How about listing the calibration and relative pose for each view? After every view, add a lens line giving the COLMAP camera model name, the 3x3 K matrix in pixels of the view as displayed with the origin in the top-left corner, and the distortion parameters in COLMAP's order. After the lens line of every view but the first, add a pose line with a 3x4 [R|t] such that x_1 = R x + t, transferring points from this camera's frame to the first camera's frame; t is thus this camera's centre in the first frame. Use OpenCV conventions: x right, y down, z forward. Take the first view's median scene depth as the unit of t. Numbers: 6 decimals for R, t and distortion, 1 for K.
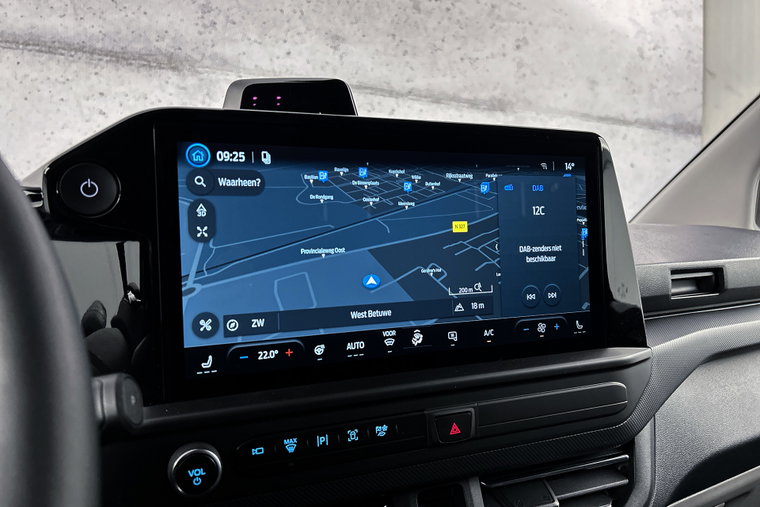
lens RADIAL K [[588.5, 0, 374.9], [0, 588.5, 252.5], [0, 0, 1]] dist [0.033253, -0.045156]
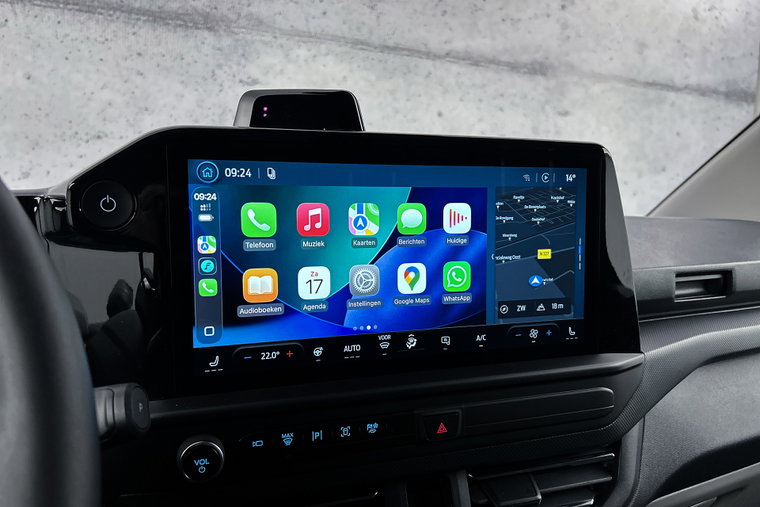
lens RADIAL K [[588.5, 0, 373.0], [0, 588.5, 258.7], [0, 0, 1]] dist [0.033253, -0.045156]
pose [[0.997707, 0.033096, -0.059038, 0.052832], [-0.028490, 0.996607, 0.077214, -0.074436], [0.061393, -0.075355, 0.995265, -0.047655]]
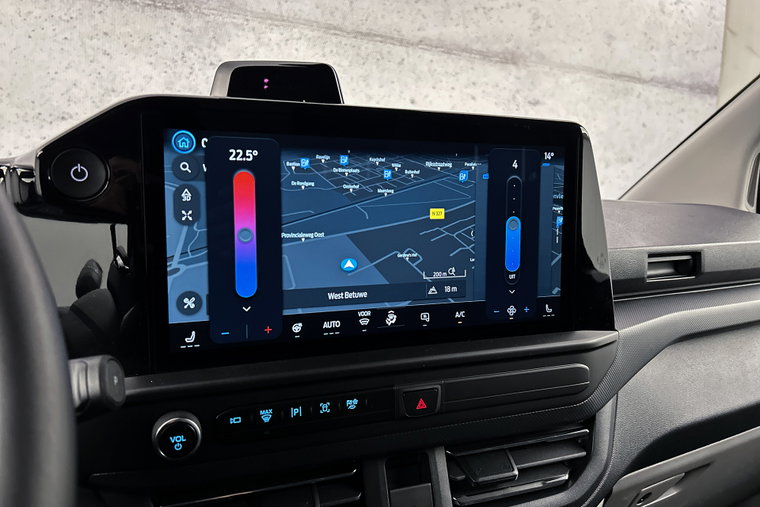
lens RADIAL K [[588.5, 0, 374.4], [0, 588.5, 252.8], [0, 0, 1]] dist [0.033253, -0.045156]
pose [[0.999252, 0.037873, -0.007864, 0.040029], [-0.037058, 0.995606, 0.085994, -0.054352], [0.011087, -0.085638, 0.996265, -0.040647]]
